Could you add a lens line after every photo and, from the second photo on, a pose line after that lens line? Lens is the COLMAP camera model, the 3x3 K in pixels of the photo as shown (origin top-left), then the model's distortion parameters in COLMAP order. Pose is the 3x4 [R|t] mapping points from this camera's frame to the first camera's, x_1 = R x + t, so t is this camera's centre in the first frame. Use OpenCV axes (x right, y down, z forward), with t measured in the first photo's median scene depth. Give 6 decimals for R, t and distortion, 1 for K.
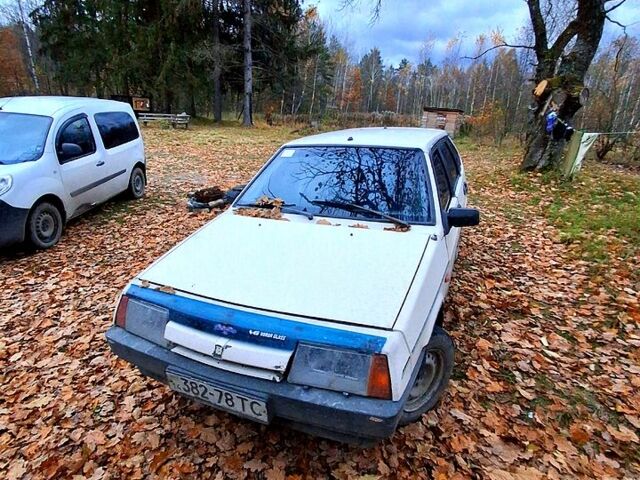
lens RADIAL K [[391.3, 0, 320.2], [0, 391.3, 248.8], [0, 0, 1]] dist [0.001081, 0.001188]
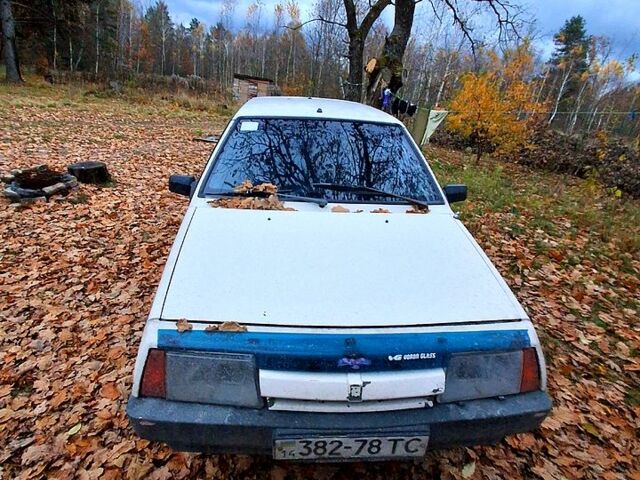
lens RADIAL K [[391.3, 0, 320.2], [0, 391.3, 248.8], [0, 0, 1]] dist [0.001081, 0.001188]
pose [[0.879475, -0.127931, 0.458429, -0.437980], [0.093567, 0.990875, 0.097015, -0.069244], [-0.466657, -0.042429, 0.883420, 0.247284]]
